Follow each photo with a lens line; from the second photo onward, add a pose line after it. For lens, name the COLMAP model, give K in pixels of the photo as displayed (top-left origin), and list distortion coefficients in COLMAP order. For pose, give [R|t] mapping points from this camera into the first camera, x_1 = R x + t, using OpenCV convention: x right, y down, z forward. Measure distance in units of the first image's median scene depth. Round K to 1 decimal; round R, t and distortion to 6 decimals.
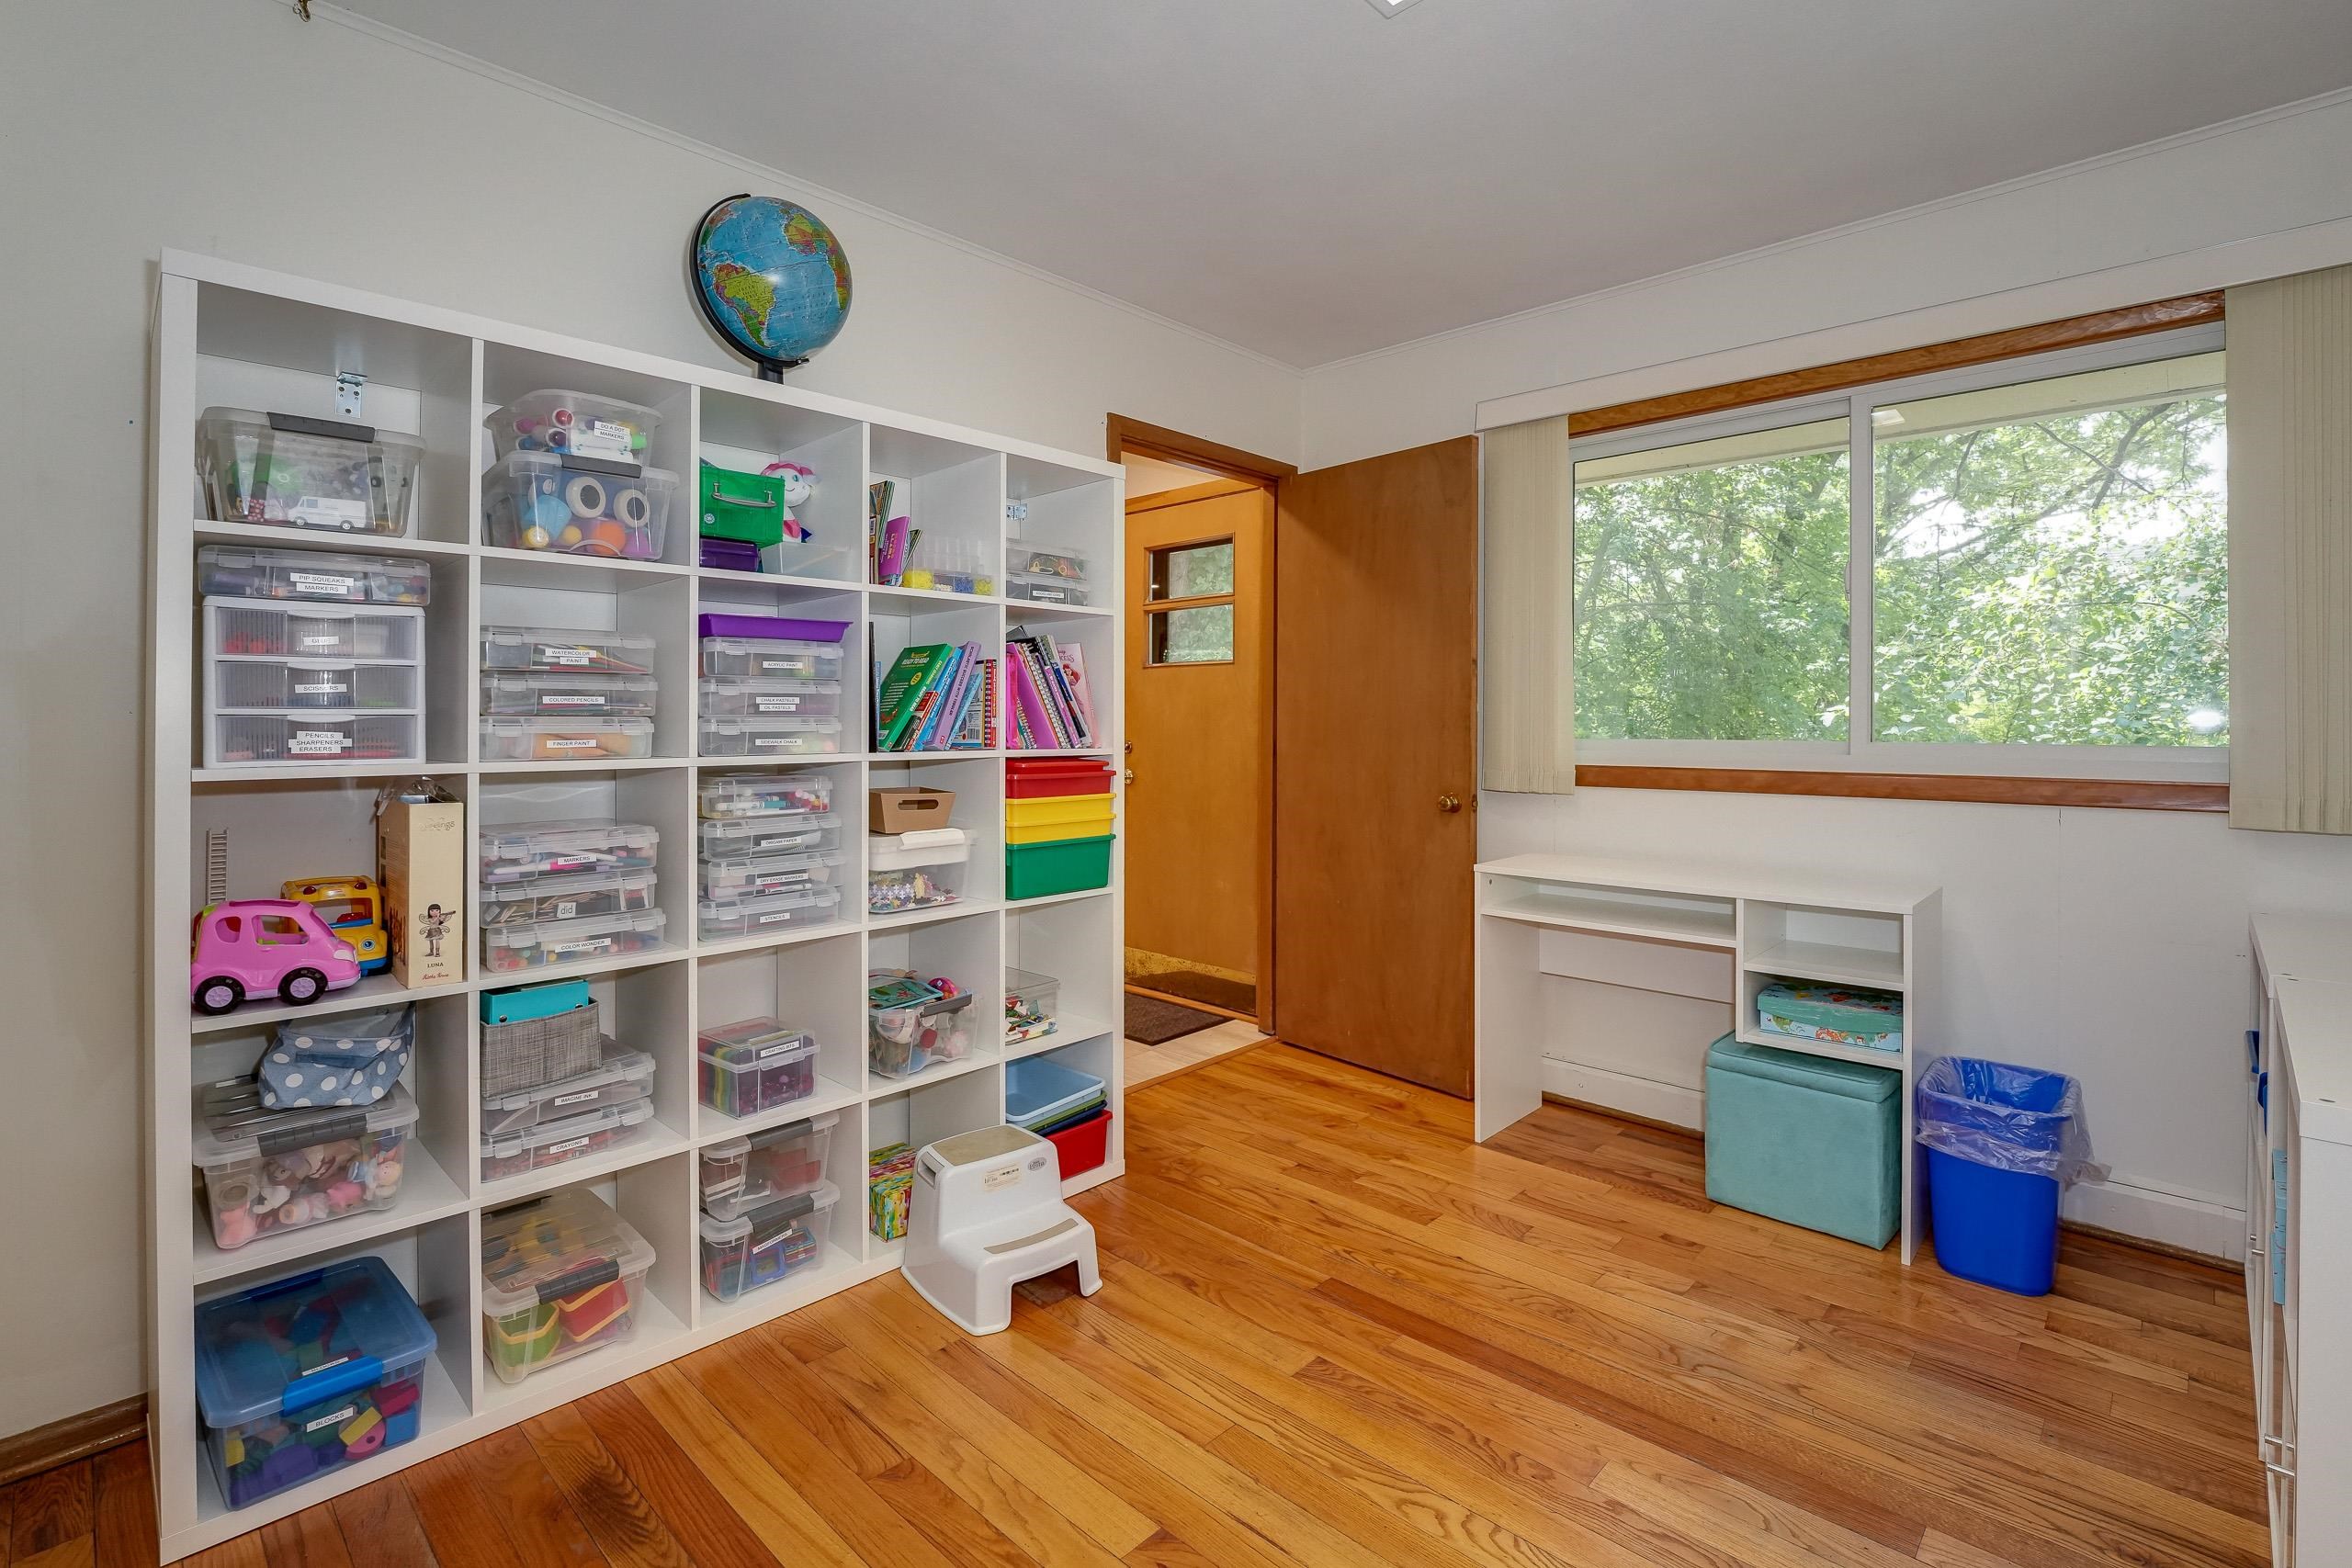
lens RADIAL K [[1087.7, 0, 1179.1], [0, 1087.7, 723.2], [0, 0, 1]] dist [0.000518, 0.000267]
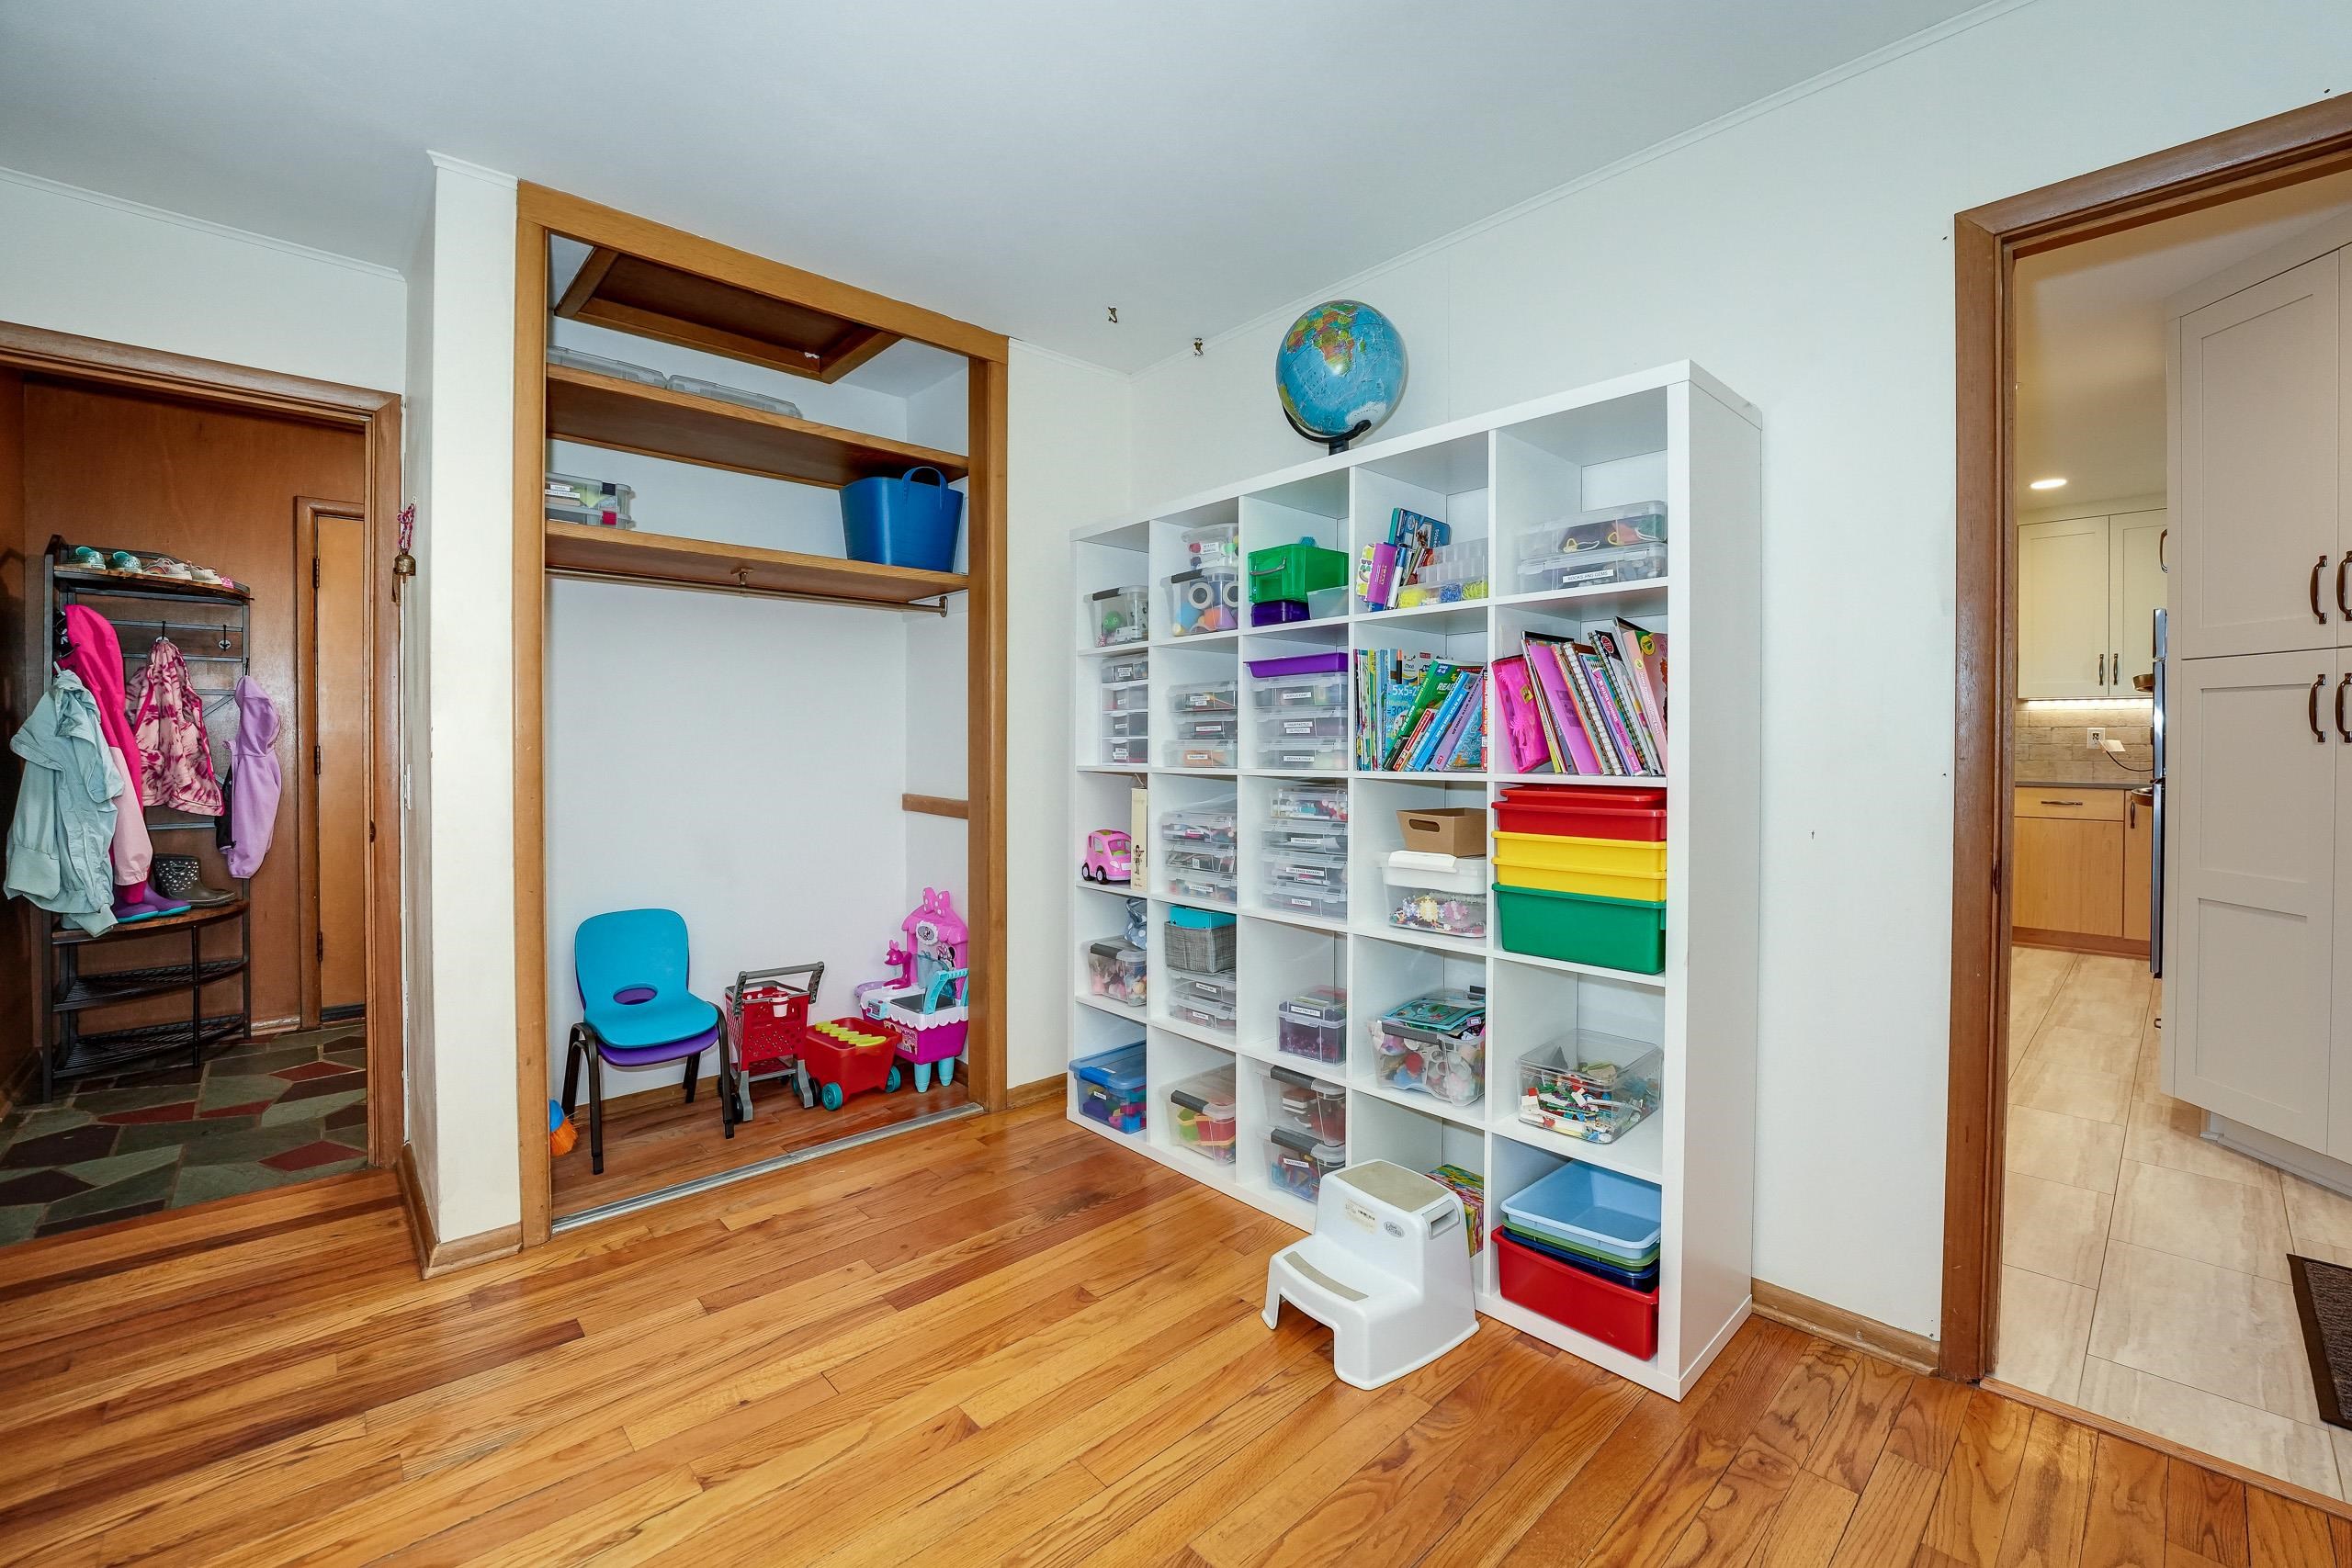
lens RADIAL K [[983.0, 0, 1173.6], [0, 983.0, 756.9], [0, 0, 1]] dist [-0.015964, -0.000126]
pose [[-0.061216, 0.011642, -0.998057, 0.630065], [0.001111, 0.999932, 0.011596, 0.002191], [0.998124, -0.000399, -0.061224, 0.792656]]
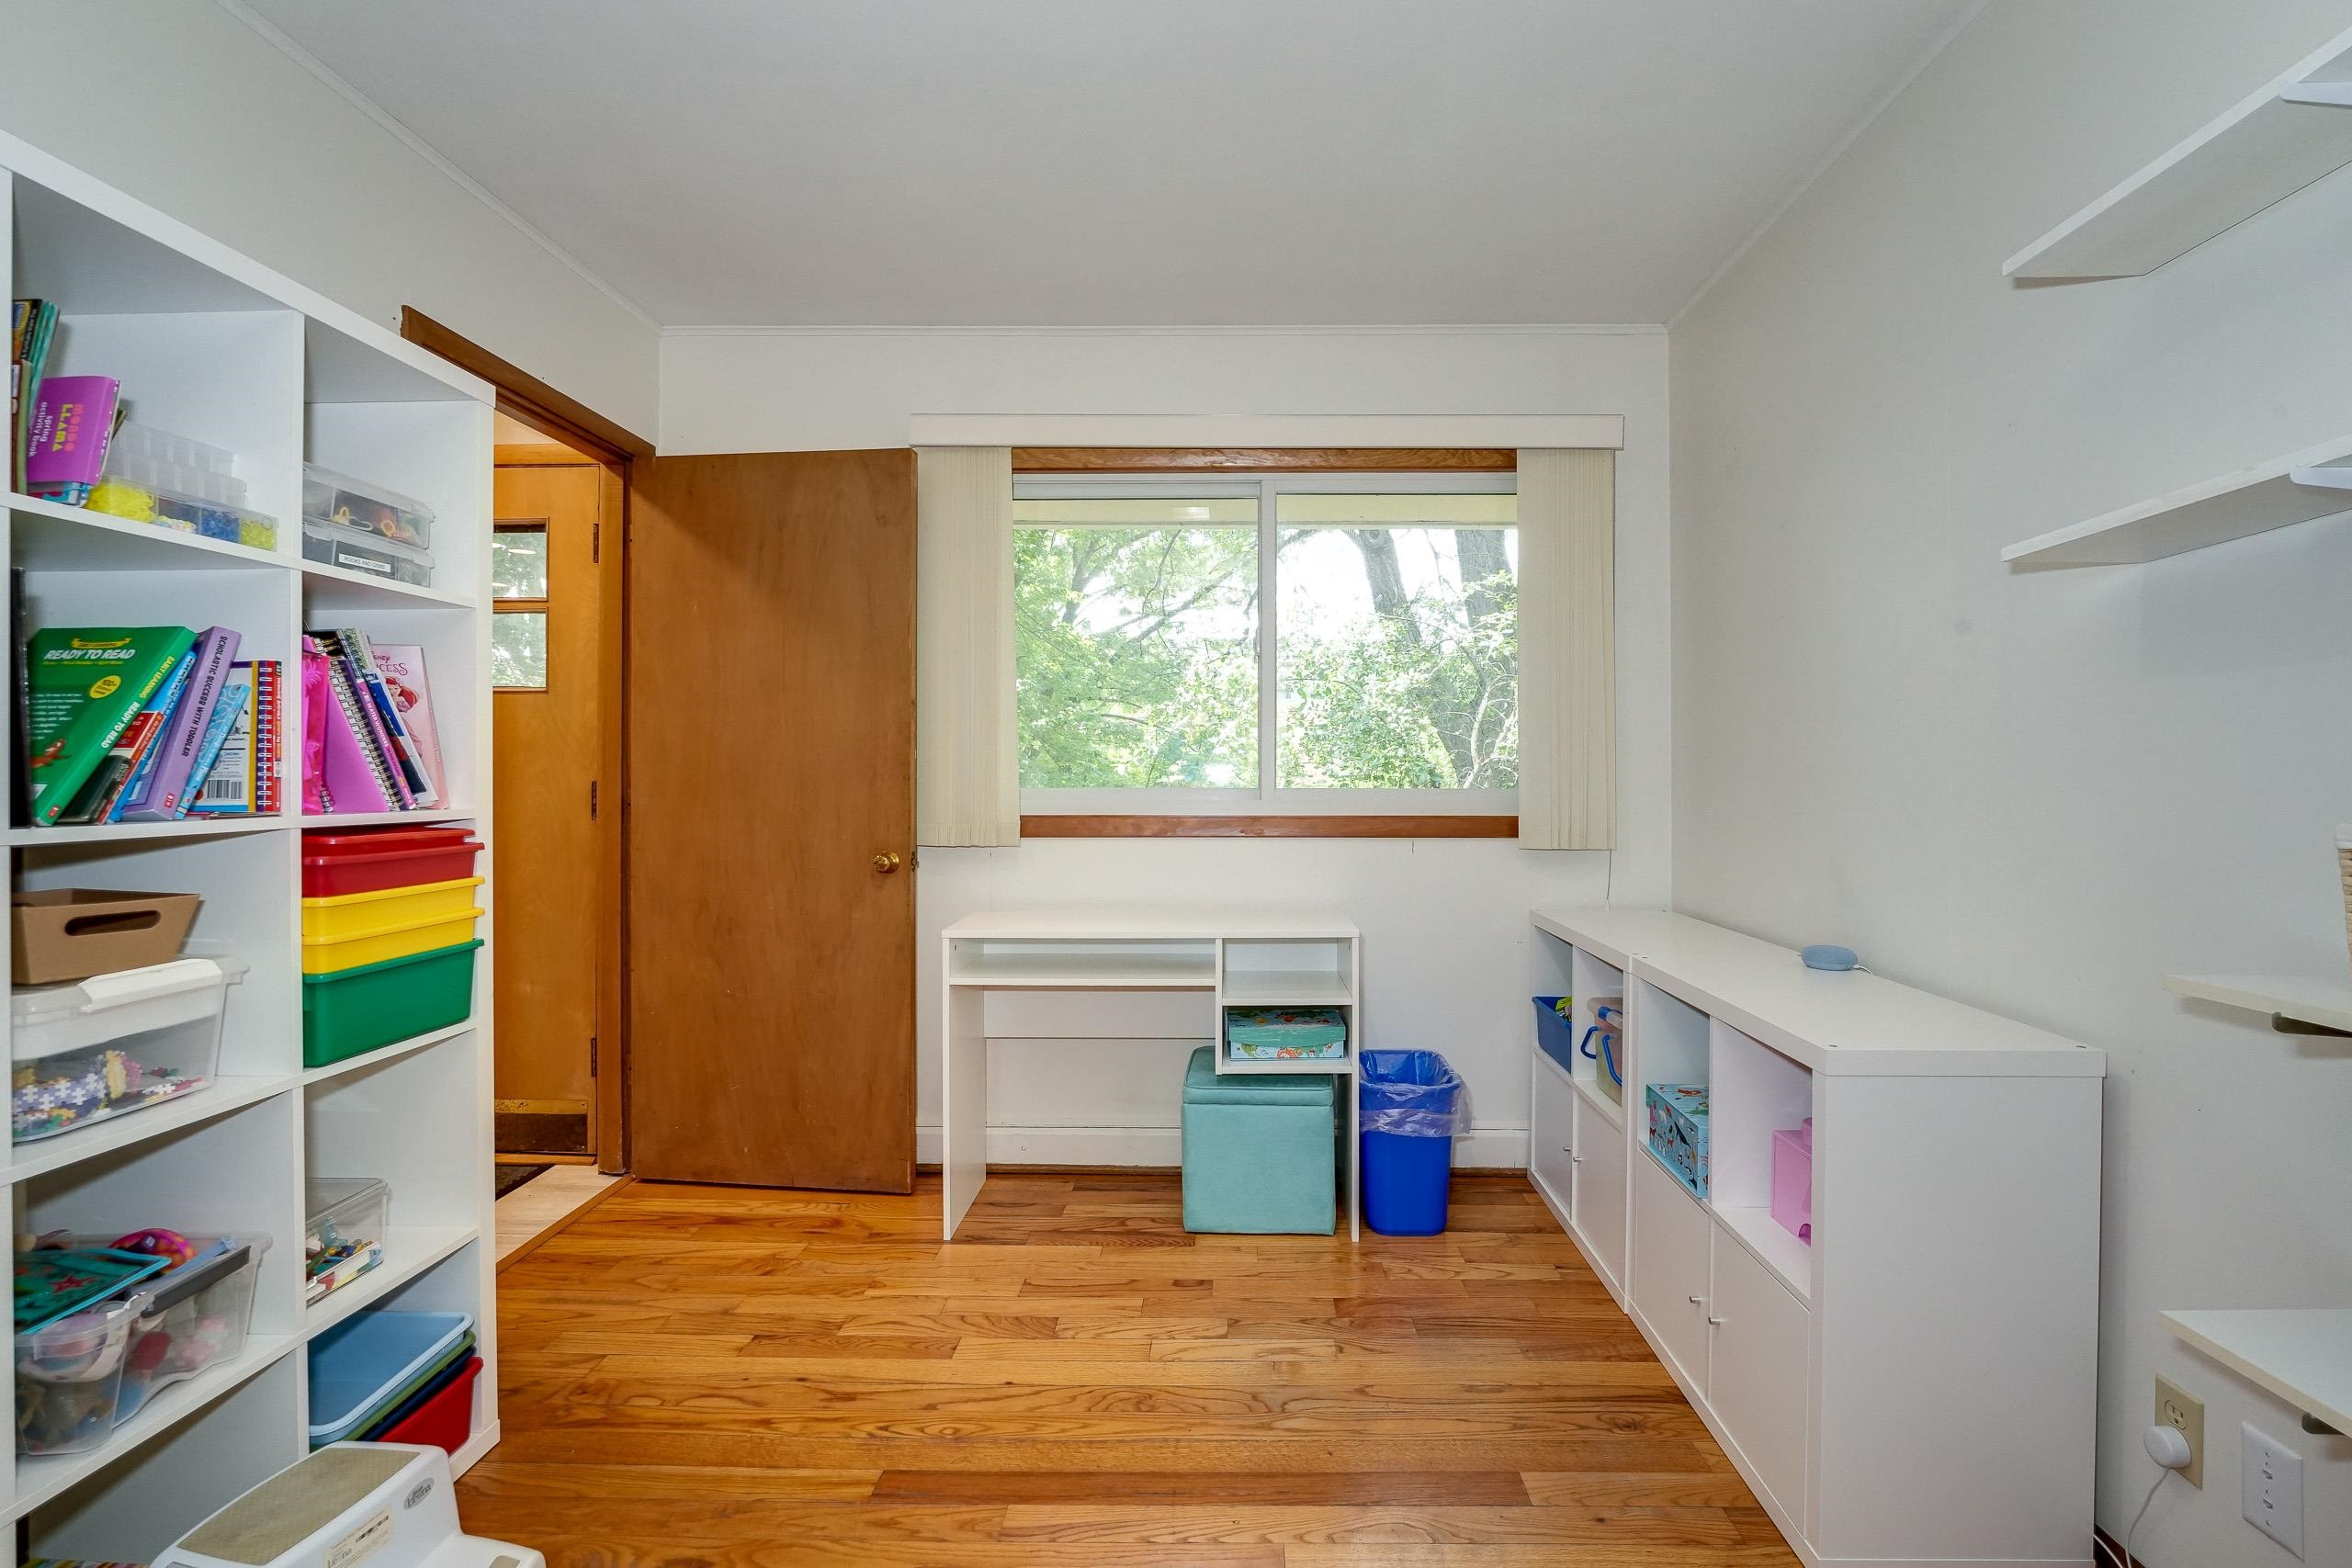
lens RADIAL K [[1080.9, 0, 1217.7], [0, 1080.9, 777.7], [0, 0, 1]] dist [-0.003779, -0.000448]
pose [[0.736444, -0.003468, 0.676489, -0.188749], [0.000768, 0.999990, 0.004291, 0.001716], [-0.676498, -0.002640, 0.736440, 0.231559]]
